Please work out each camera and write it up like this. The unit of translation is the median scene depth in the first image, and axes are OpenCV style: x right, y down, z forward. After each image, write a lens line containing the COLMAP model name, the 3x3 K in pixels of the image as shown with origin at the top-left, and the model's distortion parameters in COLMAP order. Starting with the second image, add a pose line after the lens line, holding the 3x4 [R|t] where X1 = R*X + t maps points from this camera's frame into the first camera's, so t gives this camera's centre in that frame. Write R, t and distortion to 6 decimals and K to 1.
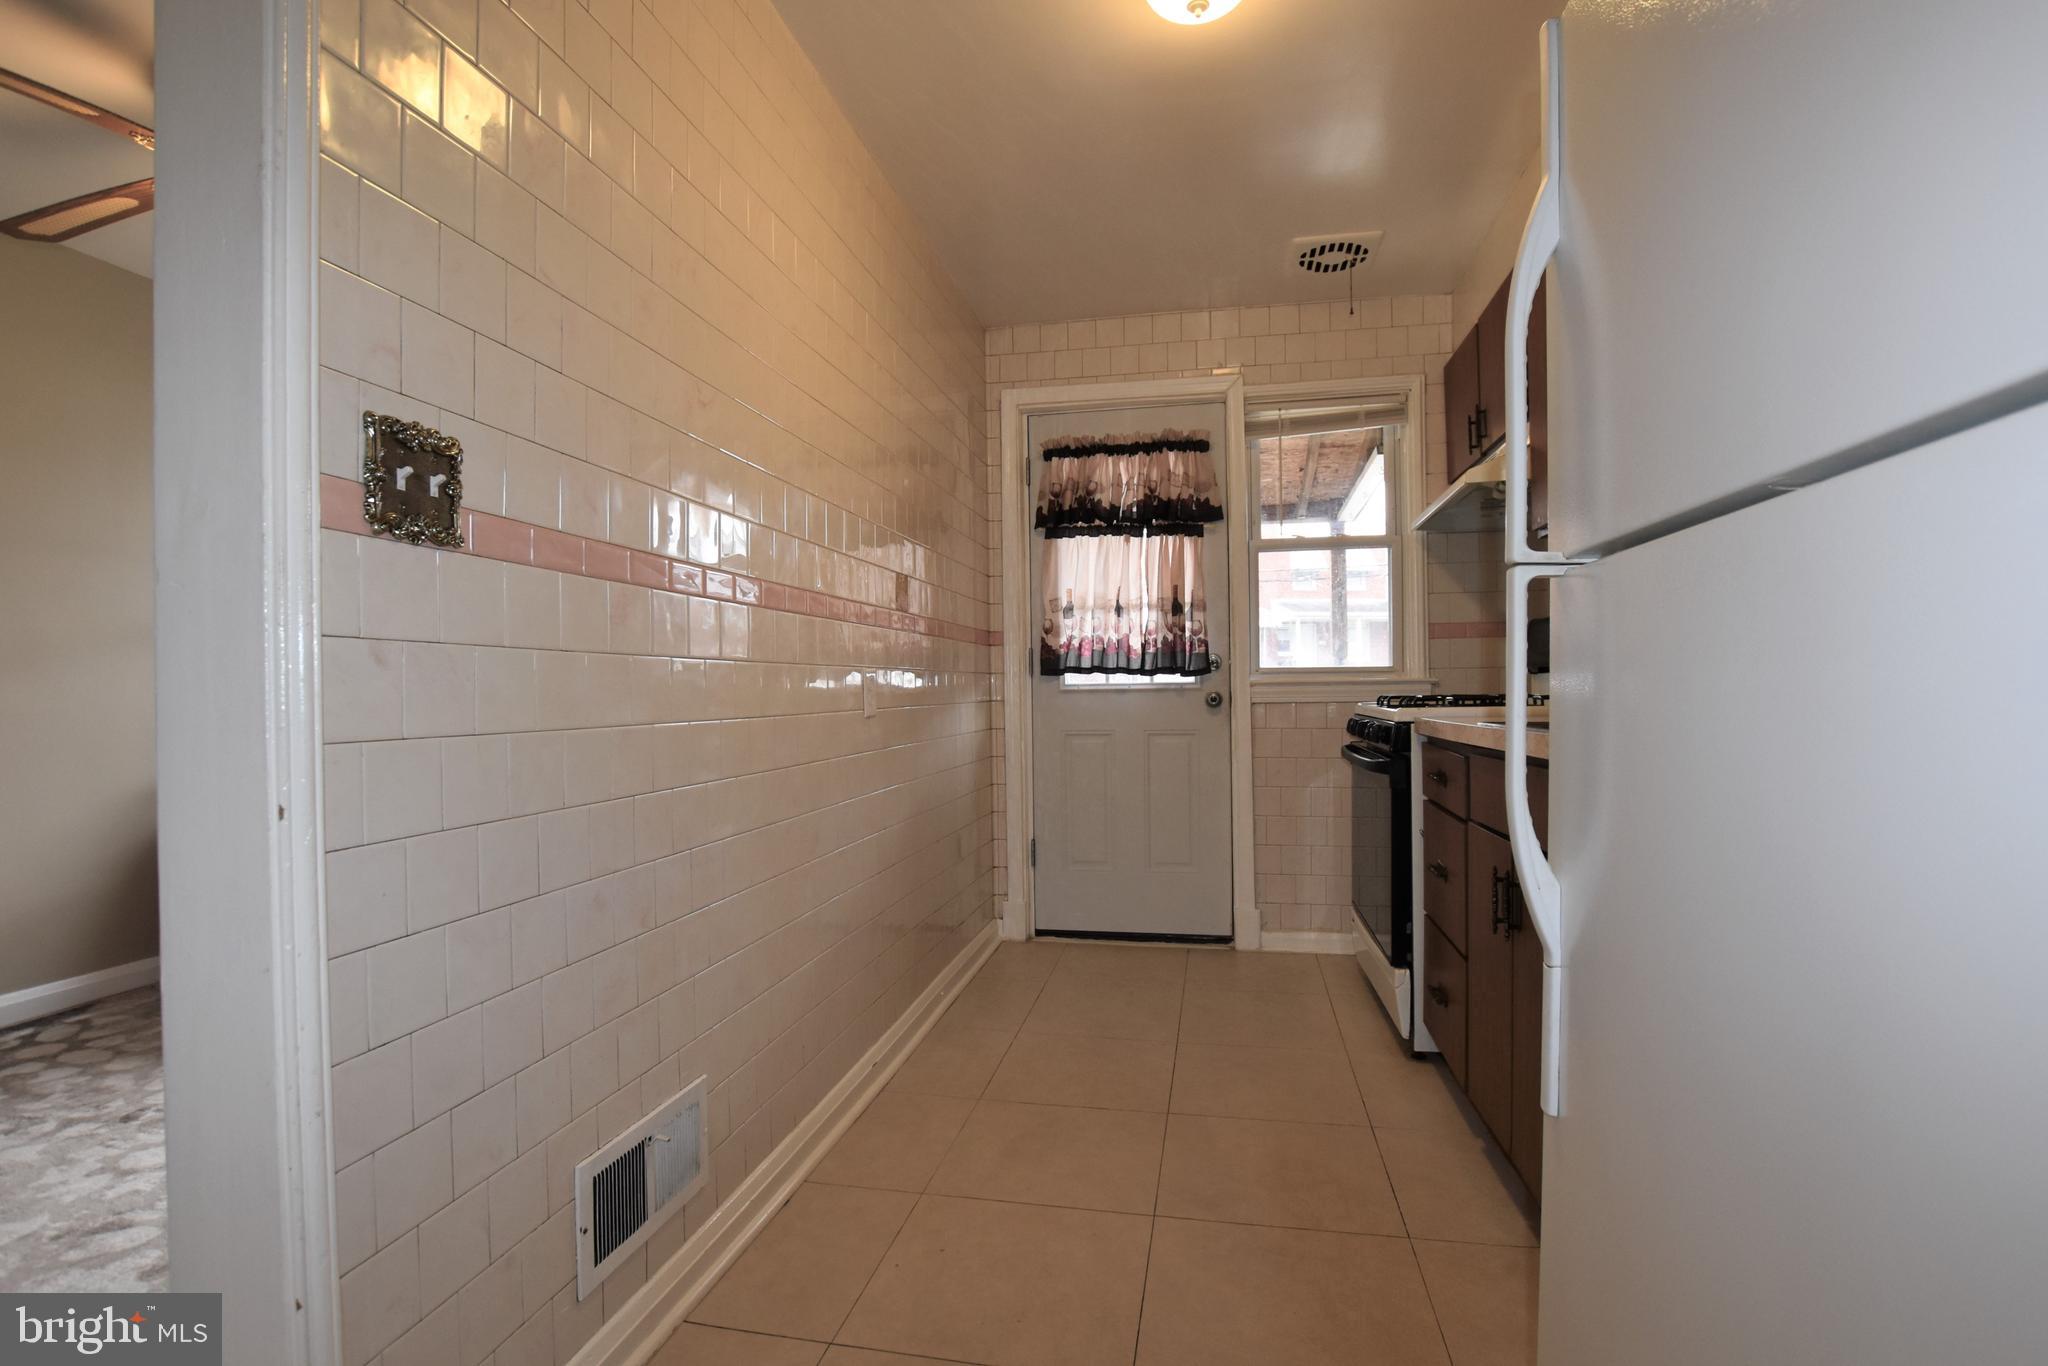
lens RADIAL K [[960.5, 0, 1024.0], [0, 960.5, 683.0], [0, 0, 1]] dist [-0.033531, -0.000066]
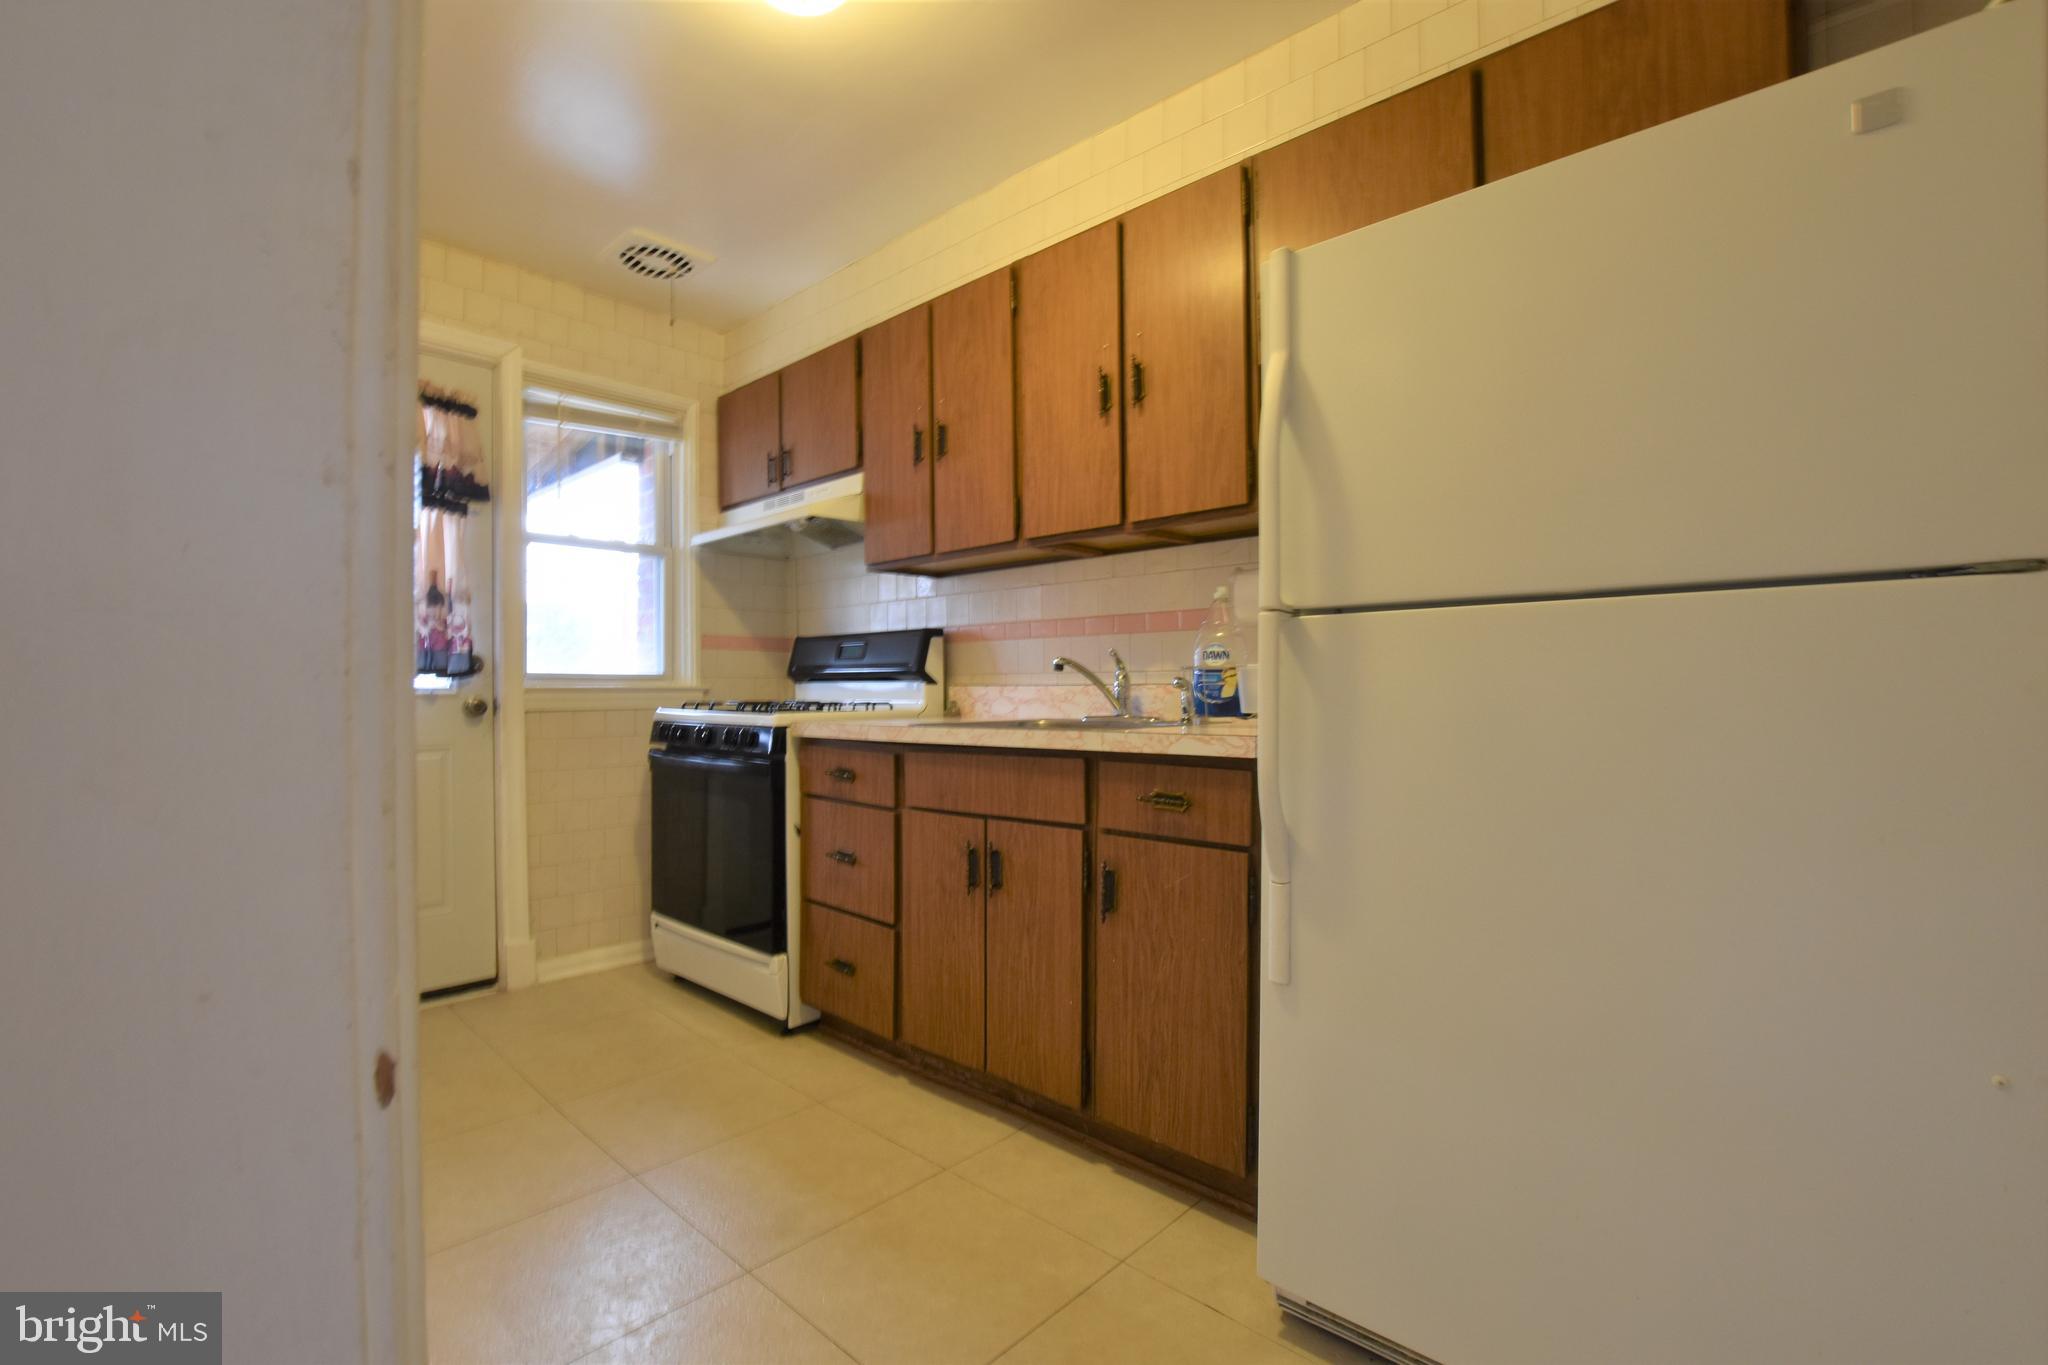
lens RADIAL K [[910.4, 0, 1024.0], [0, 910.4, 682.5], [0, 0, 1]] dist [-0.029709, 0.000594]
pose [[0.523041, 0.017421, 0.852129, -0.238559], [-0.009503, 0.999848, -0.014608, 0.002357], [-0.852254, -0.000457, 0.523127, 0.157521]]
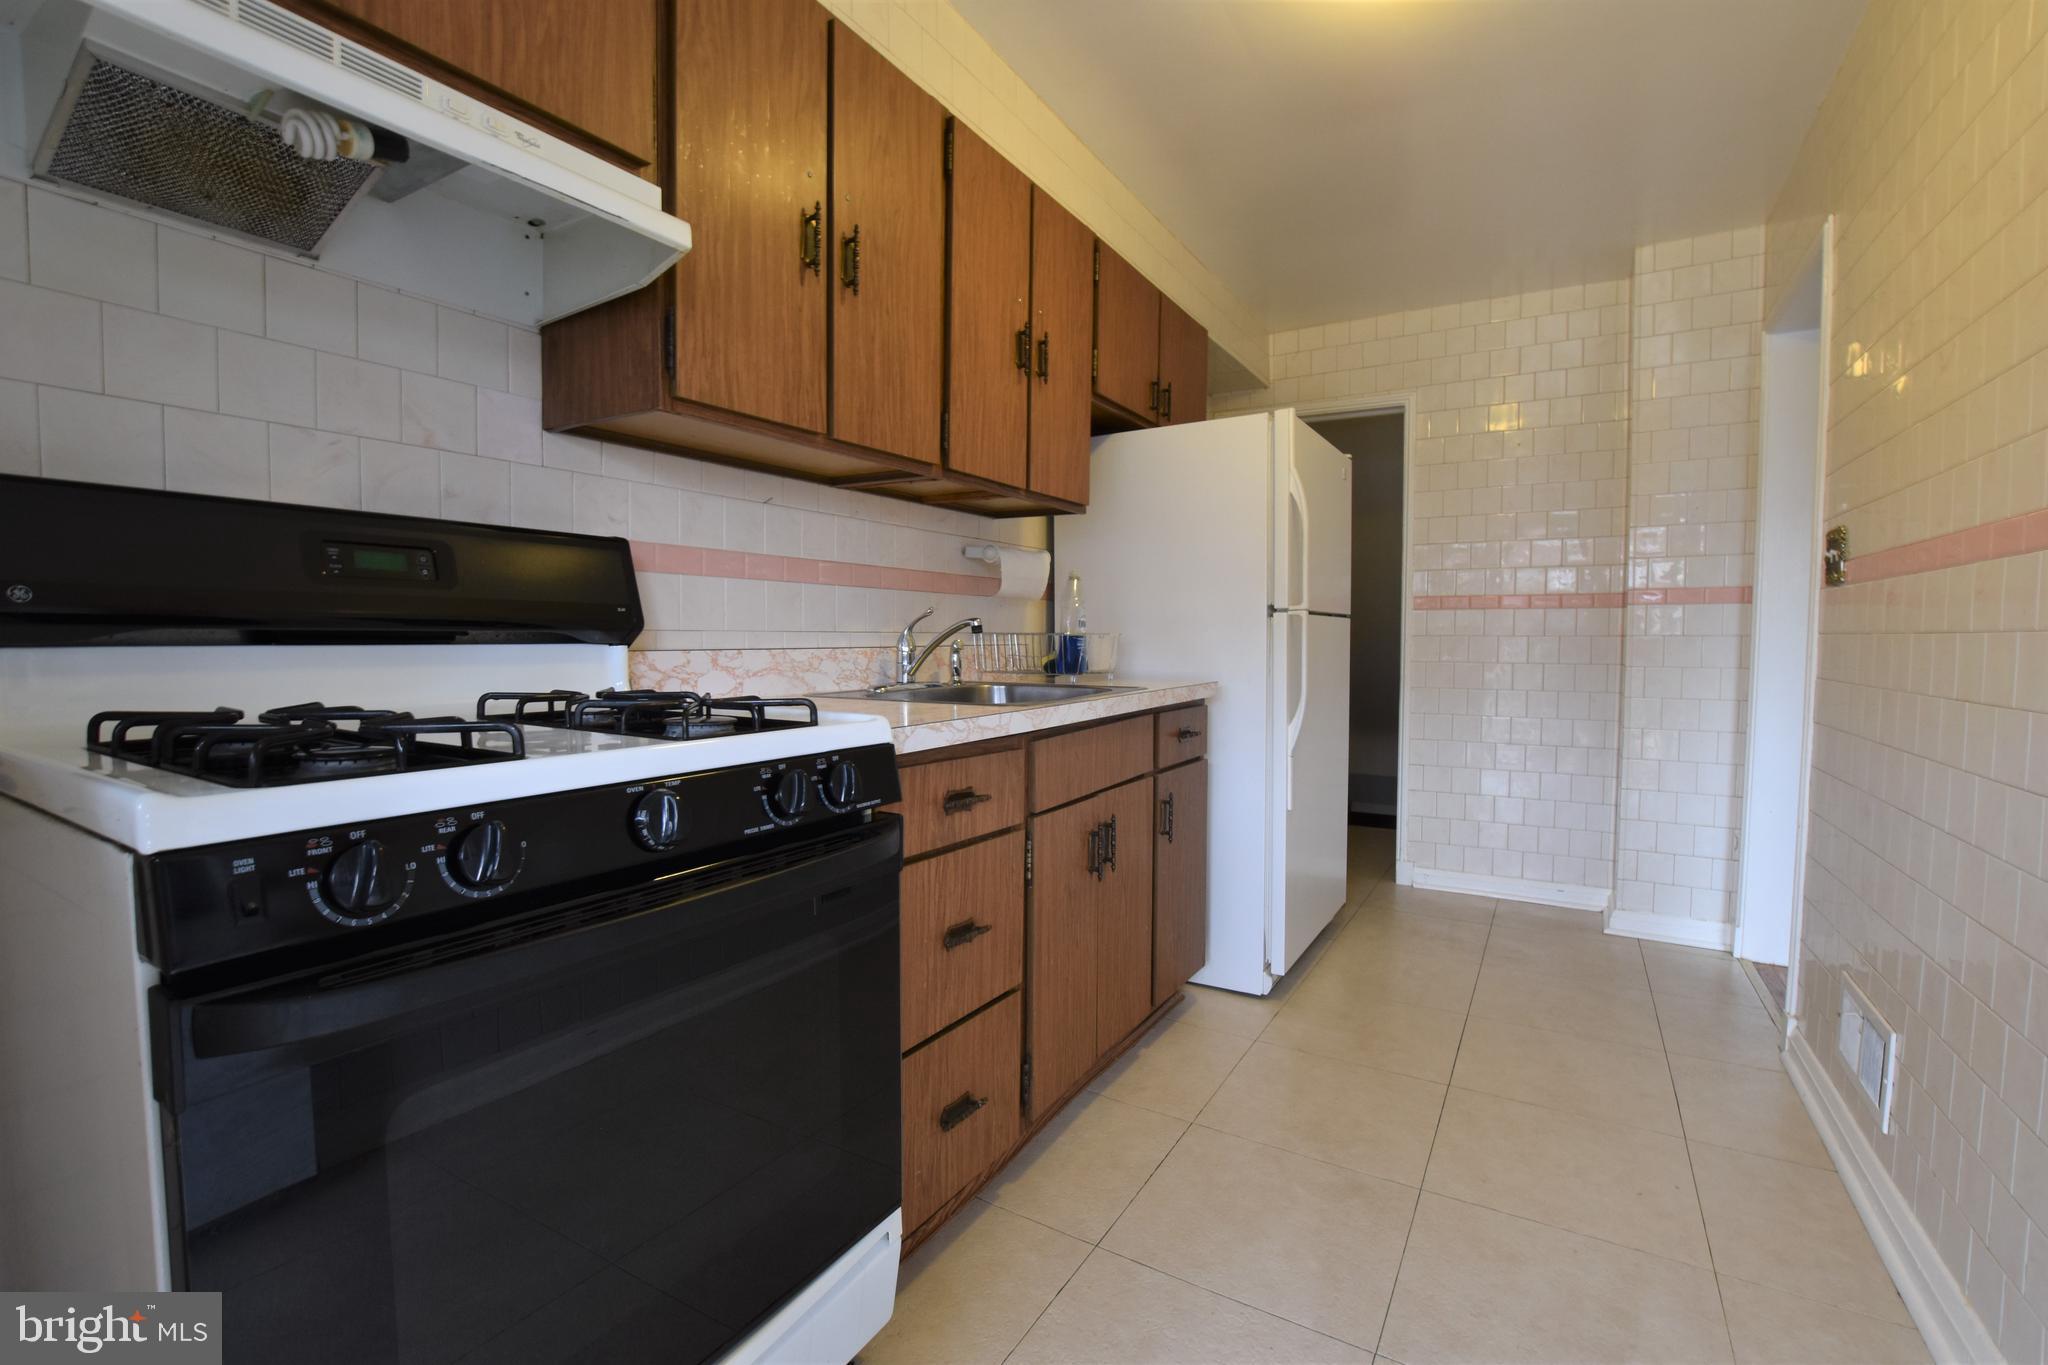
lens RADIAL K [[902.4, 0, 1024.0], [0, 902.4, 682.5], [0, 0, 1]] dist [-0.042040, 0.000151]
pose [[-0.942894, -0.004657, 0.333059, 0.119677], [0.007985, 0.999299, 0.036579, -0.005229], [-0.332996, 0.037150, -0.942196, 1.022962]]
